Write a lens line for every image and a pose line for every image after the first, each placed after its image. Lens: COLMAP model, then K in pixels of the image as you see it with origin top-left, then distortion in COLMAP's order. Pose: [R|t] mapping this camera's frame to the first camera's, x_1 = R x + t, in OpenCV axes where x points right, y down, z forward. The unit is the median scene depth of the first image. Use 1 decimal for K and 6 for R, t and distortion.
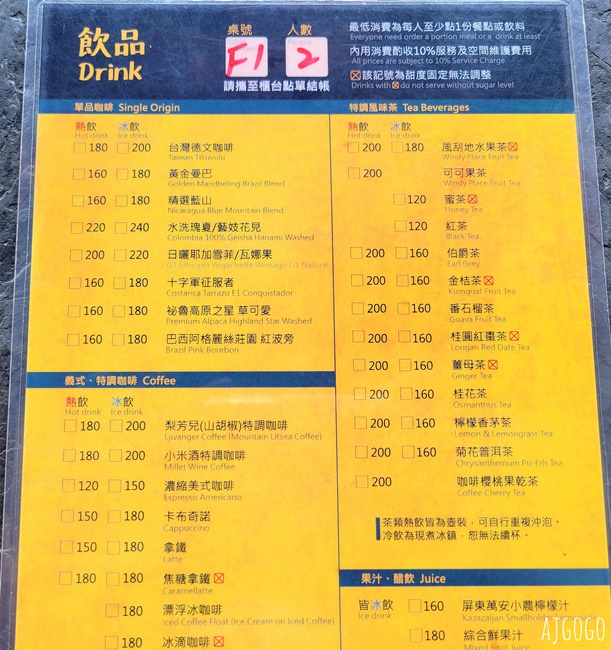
lens RADIAL K [[581.7, 0, 305.5], [0, 581.7, 325.0], [0, 0, 1]] dist [-0.007407, 0.005302]
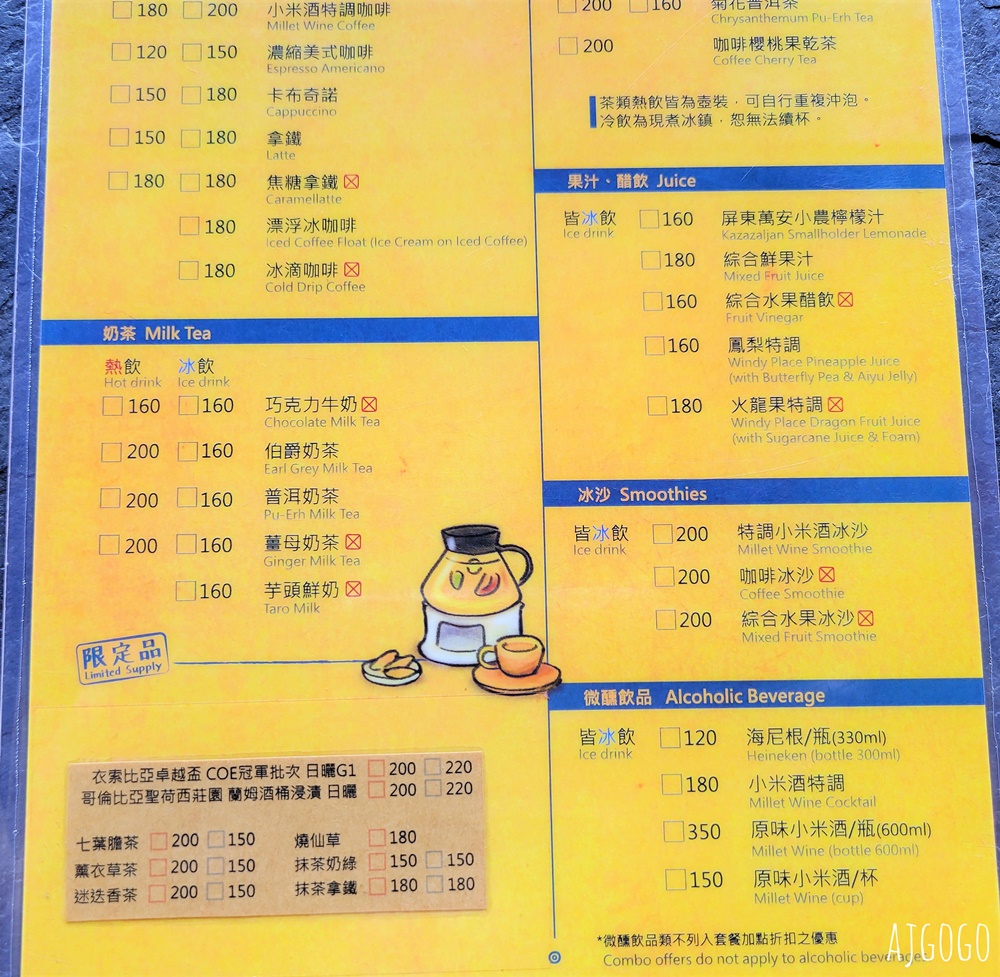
lens RADIAL K [[963.4, 0, 496.0], [0, 963.4, 488.6], [0, 0, 1]] dist [0.004016, -0.012846]
pose [[0.999980, -0.006275, 0.000891, 0.011527], [0.006267, 0.999949, 0.007914, 0.769004], [-0.000940, -0.007909, 0.999968, -0.093436]]
